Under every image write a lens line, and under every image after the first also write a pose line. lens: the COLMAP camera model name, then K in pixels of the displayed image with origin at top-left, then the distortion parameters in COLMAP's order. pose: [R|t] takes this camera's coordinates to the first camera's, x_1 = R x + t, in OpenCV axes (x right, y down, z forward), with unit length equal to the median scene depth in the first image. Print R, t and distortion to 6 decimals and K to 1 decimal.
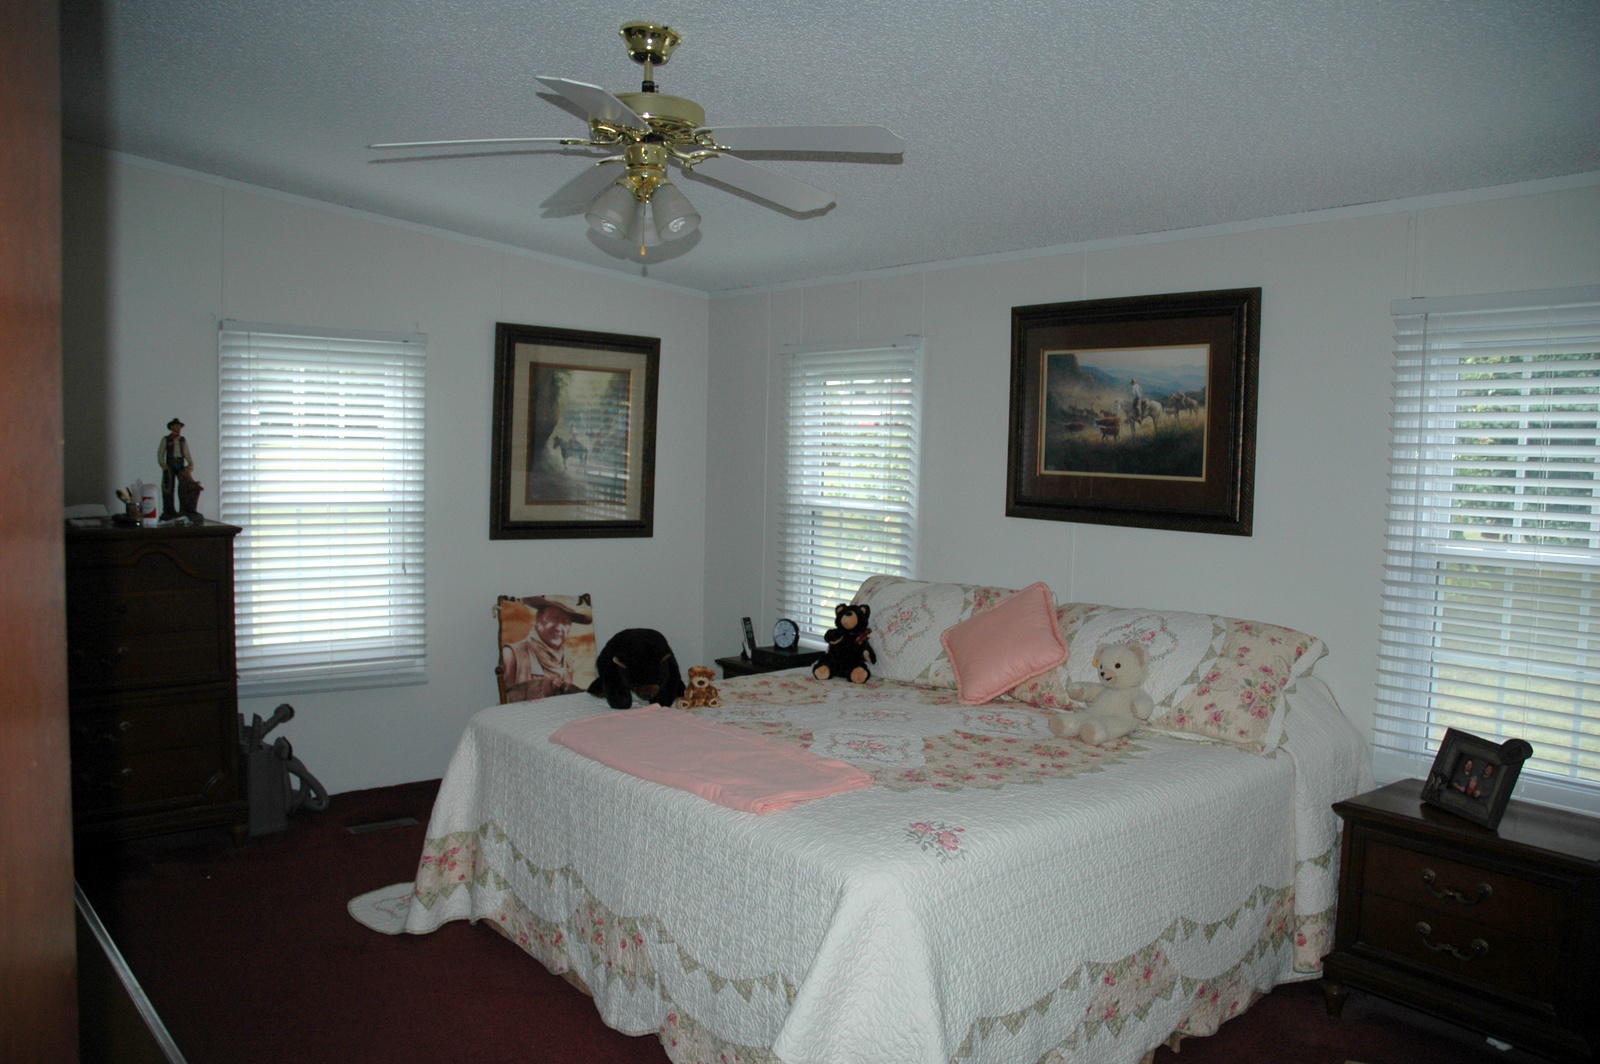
lens RADIAL K [[1258.7, 0, 798.9], [0, 1258.7, 551.5], [0, 0, 1]] dist [-0.171030, 0.168571]
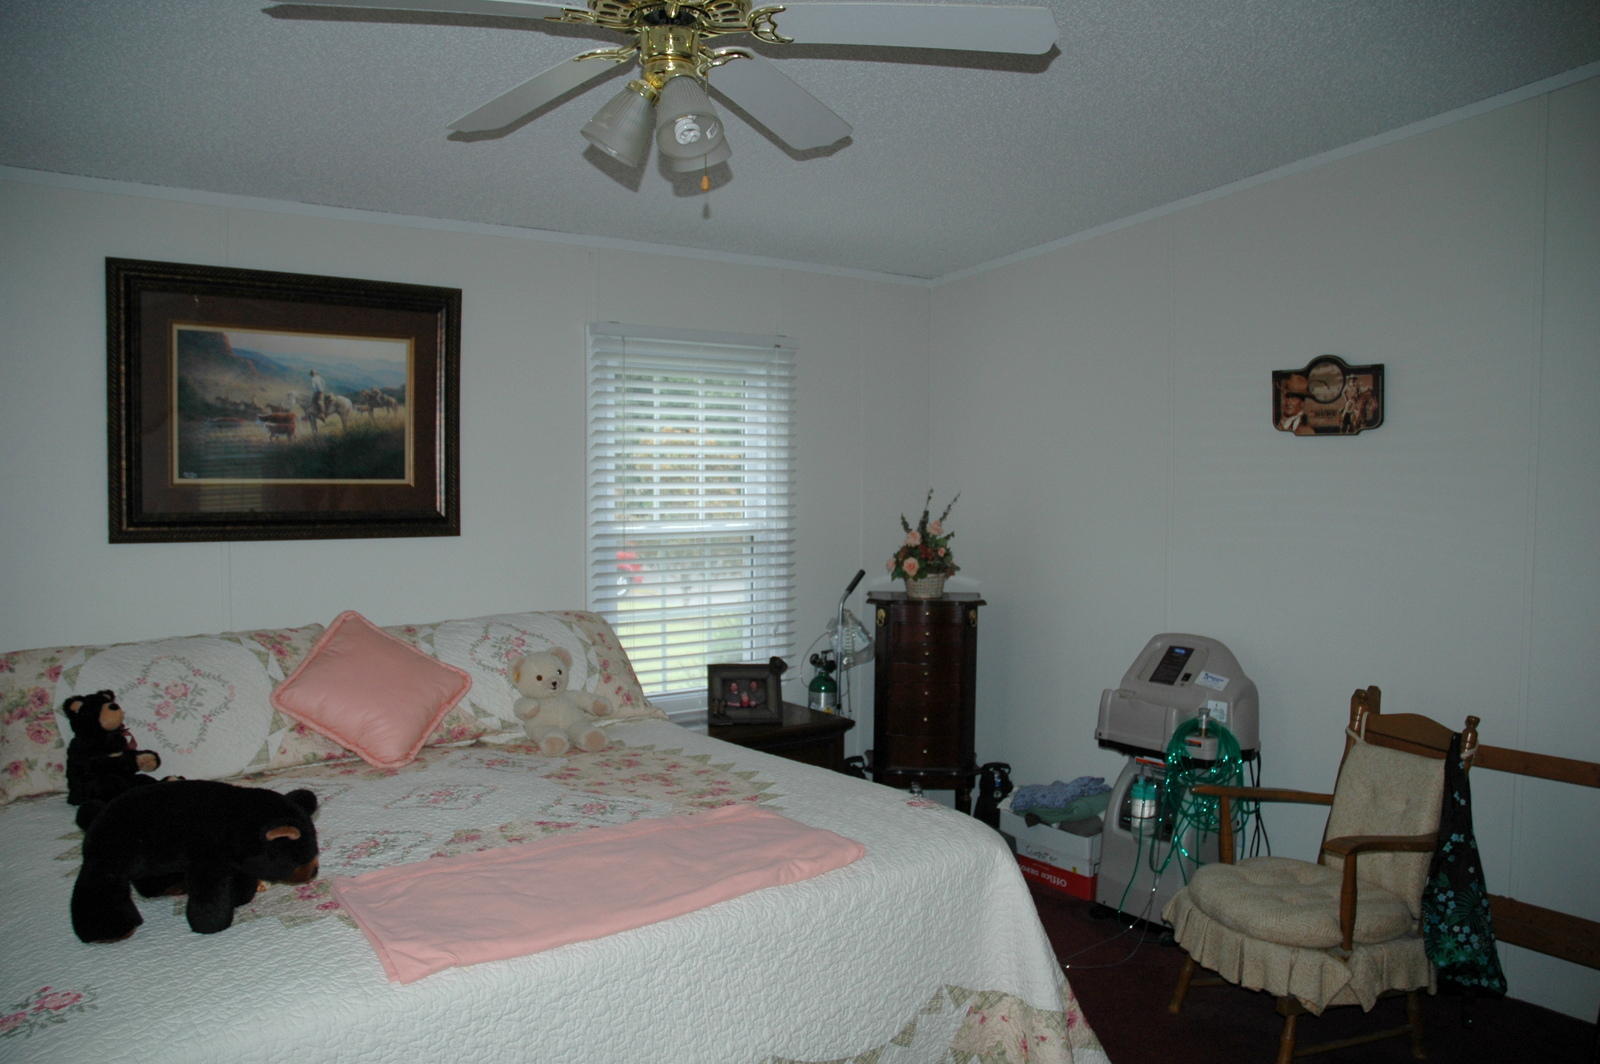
lens RADIAL K [[1258.7, 0, 798.9], [0, 1258.7, 551.5], [0, 0, 1]] dist [-0.171030, 0.168571]
pose [[0.039748, -0.100394, 0.994153, -0.590704], [0.059356, 0.993420, 0.097947, -0.076992], [-0.997445, 0.055116, 0.045446, 0.631660]]
